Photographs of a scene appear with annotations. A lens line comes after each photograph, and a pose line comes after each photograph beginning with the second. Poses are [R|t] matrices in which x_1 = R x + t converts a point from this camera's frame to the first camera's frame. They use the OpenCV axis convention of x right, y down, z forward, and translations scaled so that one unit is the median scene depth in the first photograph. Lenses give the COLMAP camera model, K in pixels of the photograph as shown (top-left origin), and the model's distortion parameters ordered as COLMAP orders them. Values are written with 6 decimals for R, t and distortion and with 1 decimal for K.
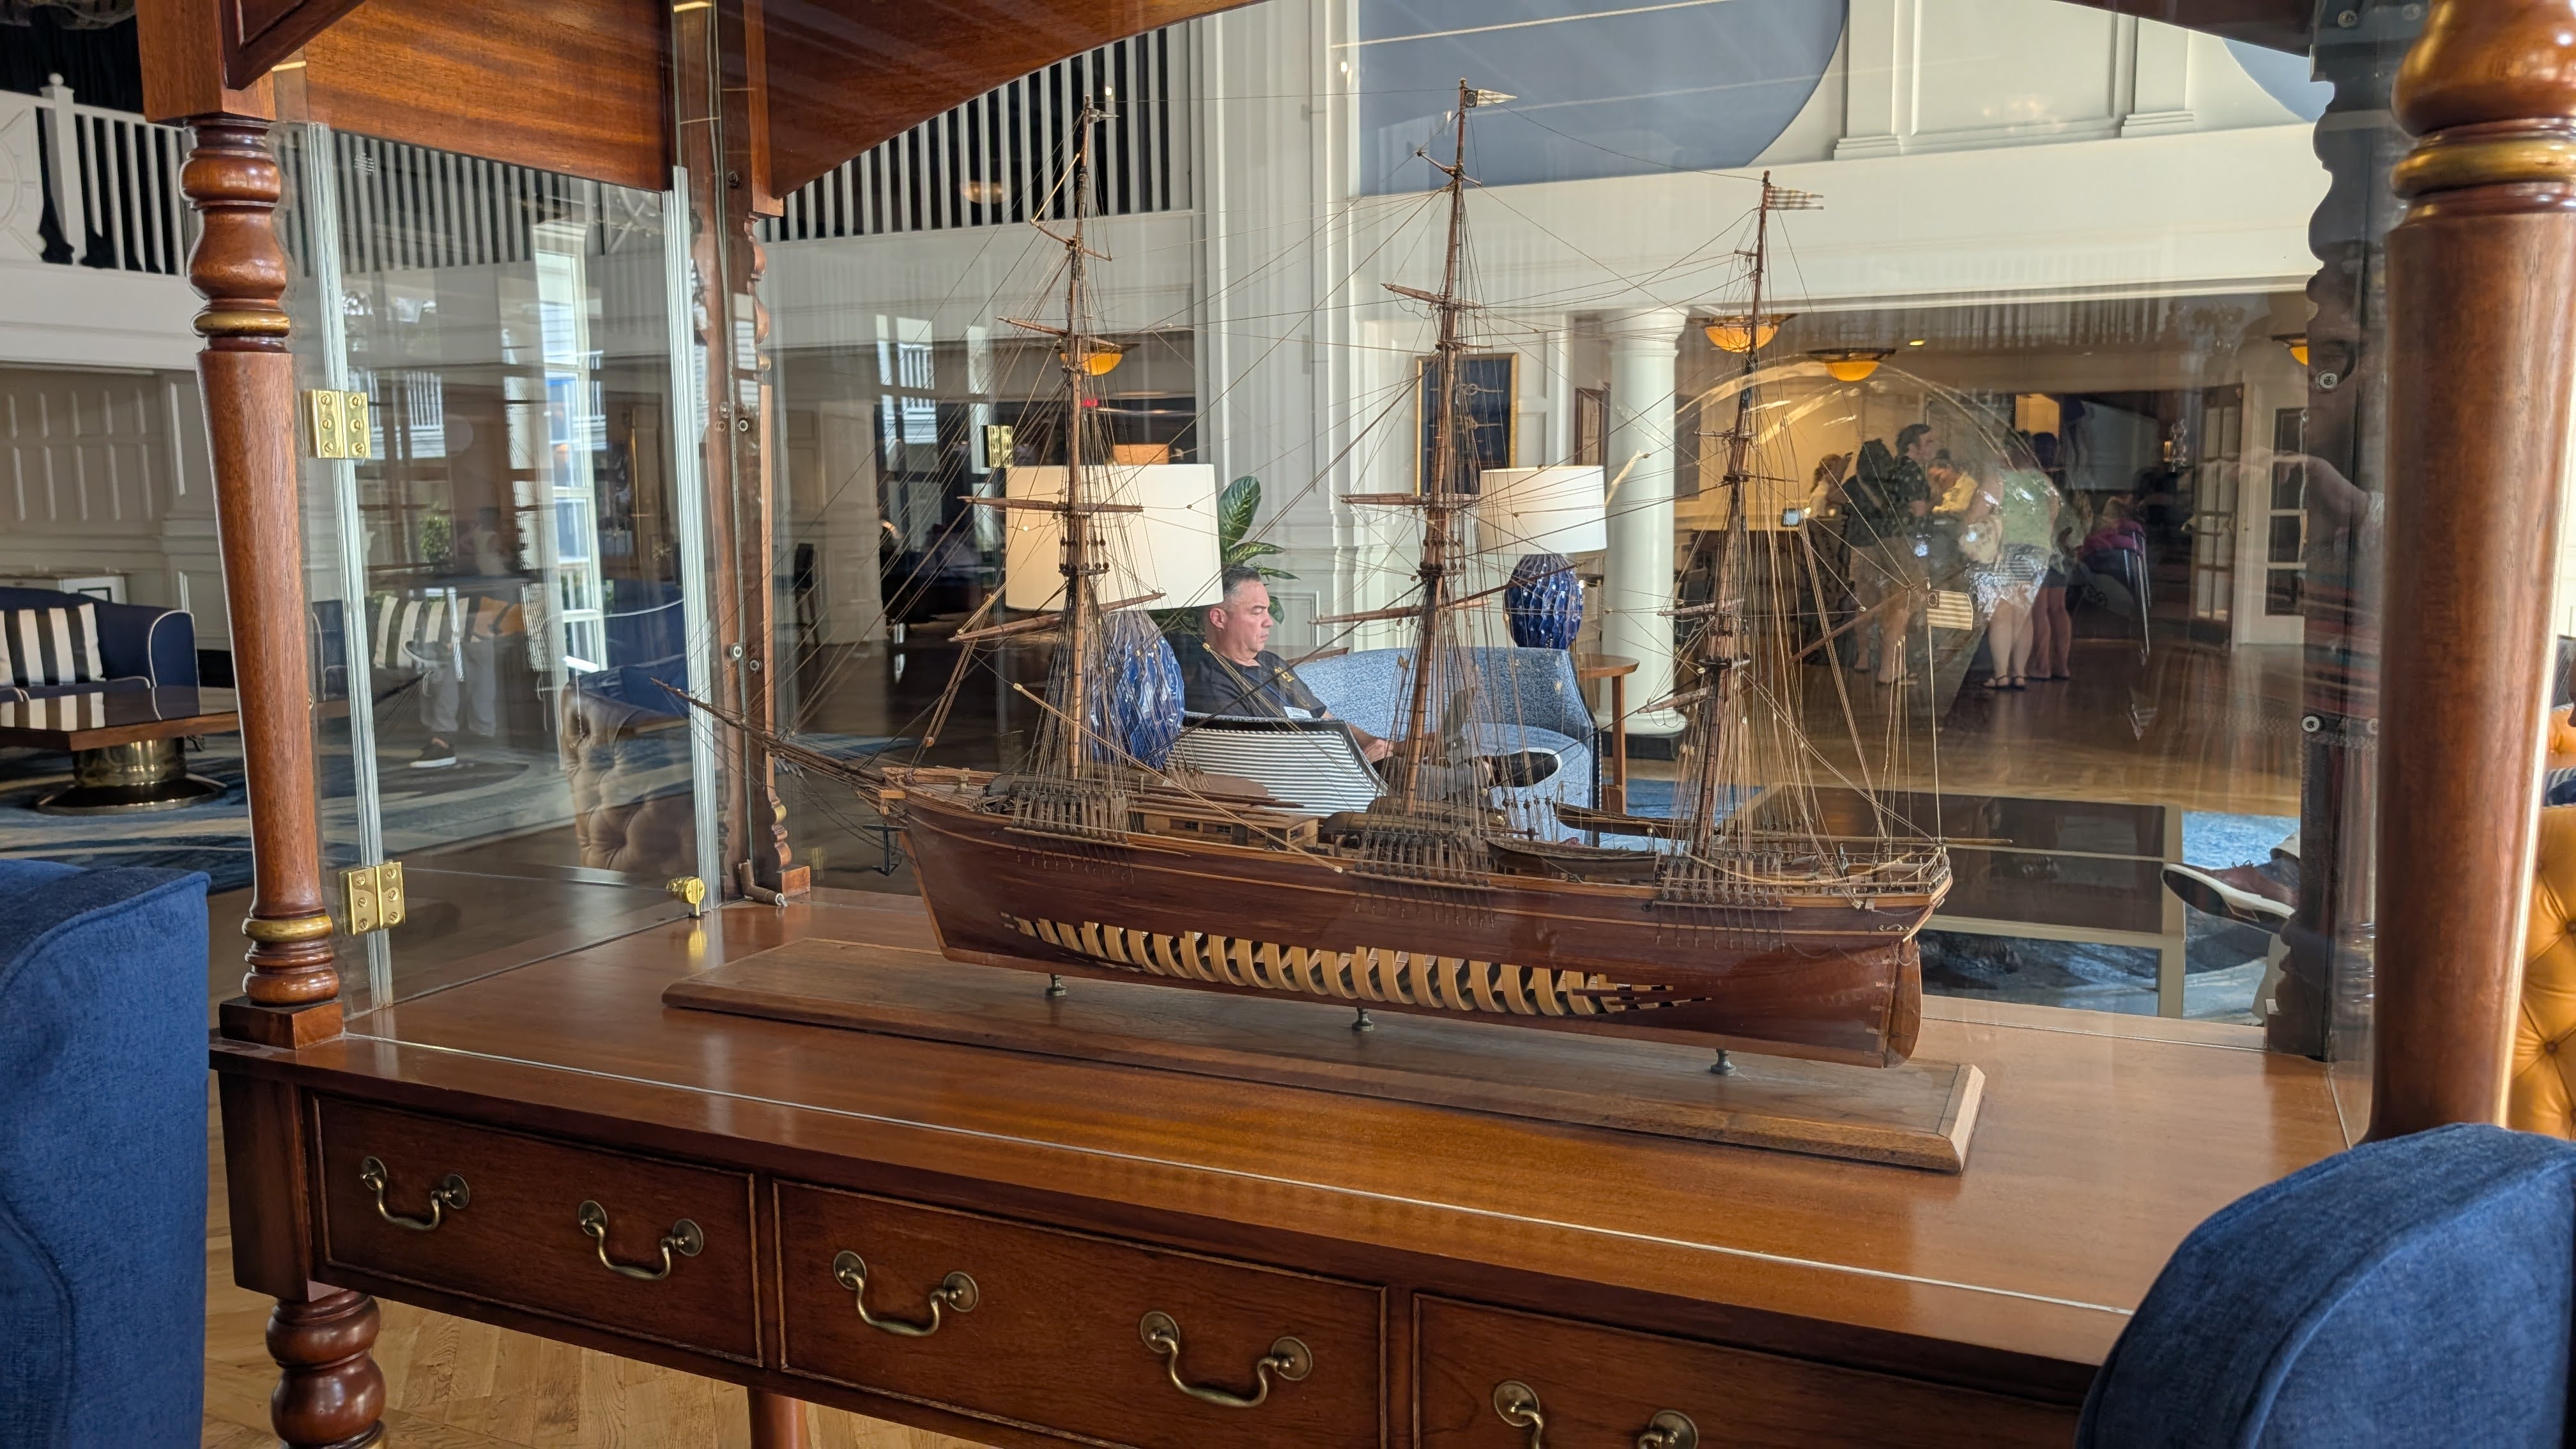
lens RADIAL K [[1843.9, 0, 1296.5], [0, 1843.9, 723.0], [0, 0, 1]] dist [-0.005909, 0.000381]
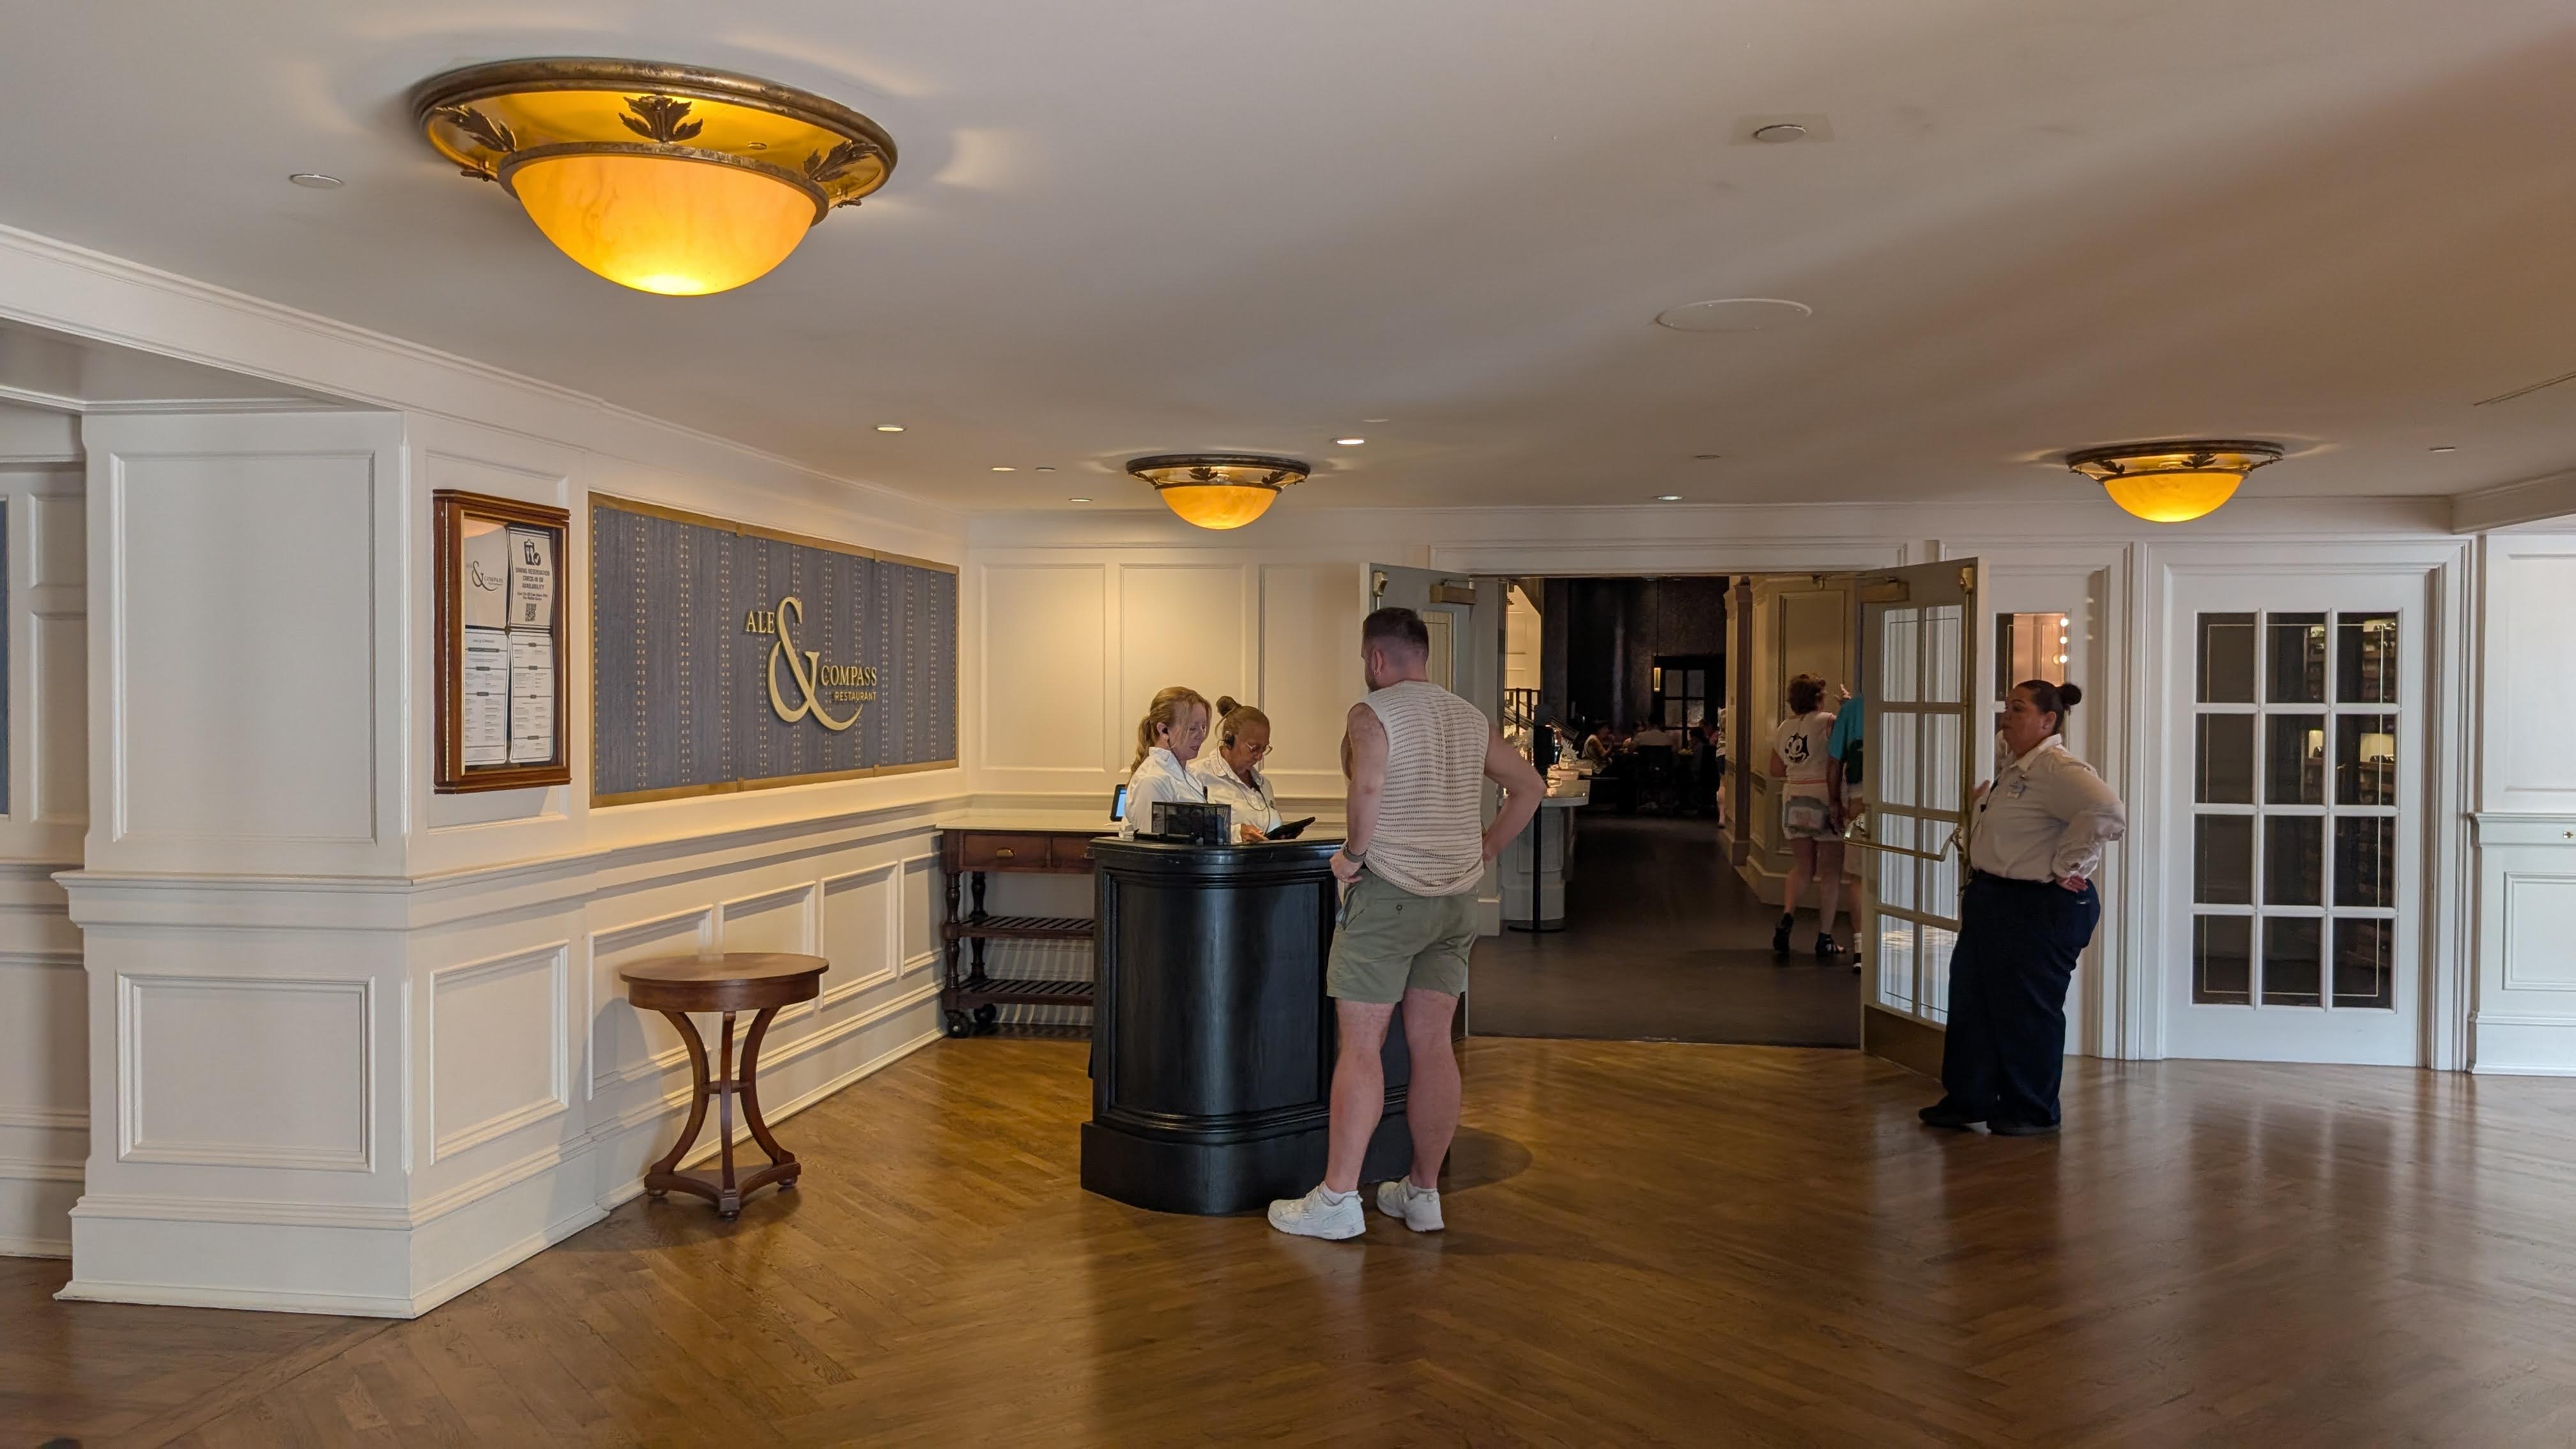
lens RADIAL K [[1843.9, 0, 1288.3], [0, 1843.9, 729.4], [0, 0, 1]] dist [-0.005909, 0.000381]
pose [[0.962703, 0.010082, 0.270374, 0.195596], [0.022637, 0.992800, -0.117622, -0.082471], [-0.269613, 0.119356, 0.955543, 0.567363]]
